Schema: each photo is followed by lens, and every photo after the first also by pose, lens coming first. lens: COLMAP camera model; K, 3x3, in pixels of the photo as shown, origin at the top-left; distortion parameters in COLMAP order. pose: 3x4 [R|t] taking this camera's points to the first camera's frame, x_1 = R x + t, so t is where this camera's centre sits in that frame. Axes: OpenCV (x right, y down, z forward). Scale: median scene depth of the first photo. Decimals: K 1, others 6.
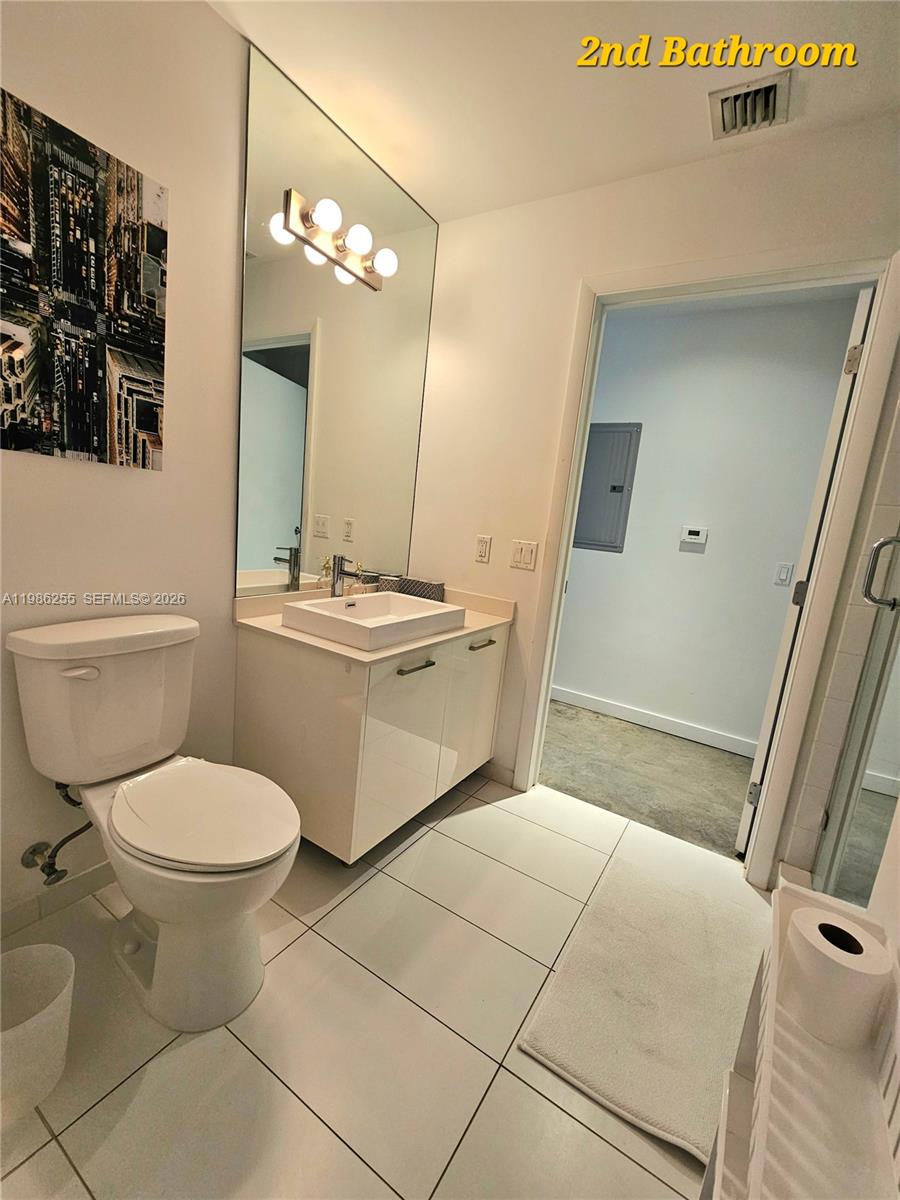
lens RADIAL K [[497.0, 0, 456.8], [0, 497.0, 600.1], [0, 0, 1]] dist [0.003288, -0.001208]
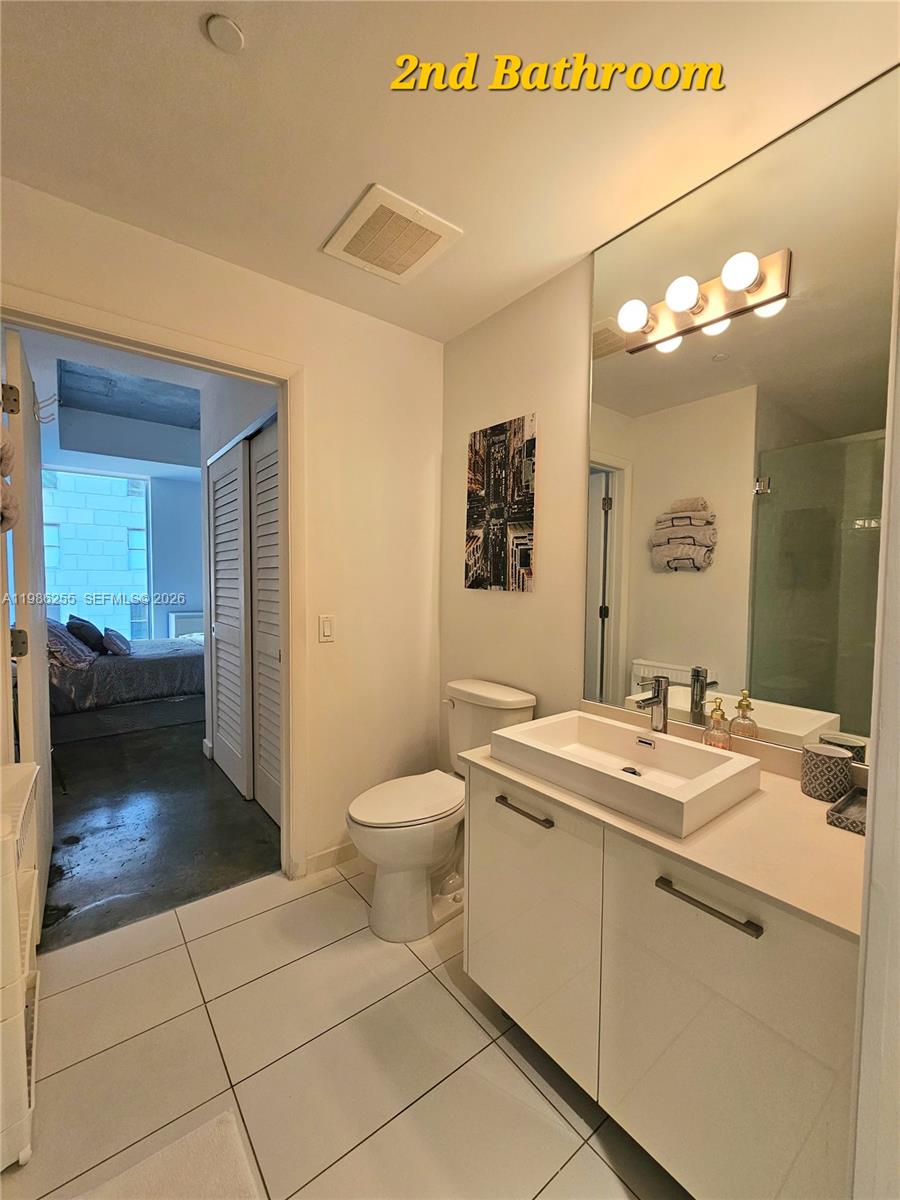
lens RADIAL K [[497.0, 0, 451.7], [0, 497.0, 600.6], [0, 0, 1]] dist [0.003288, -0.001208]
pose [[-0.329134, -0.063506, -0.942145, 0.945148], [-0.207193, 0.978279, 0.006441, -0.224094], [0.921272, 0.197325, -0.335143, 1.447116]]
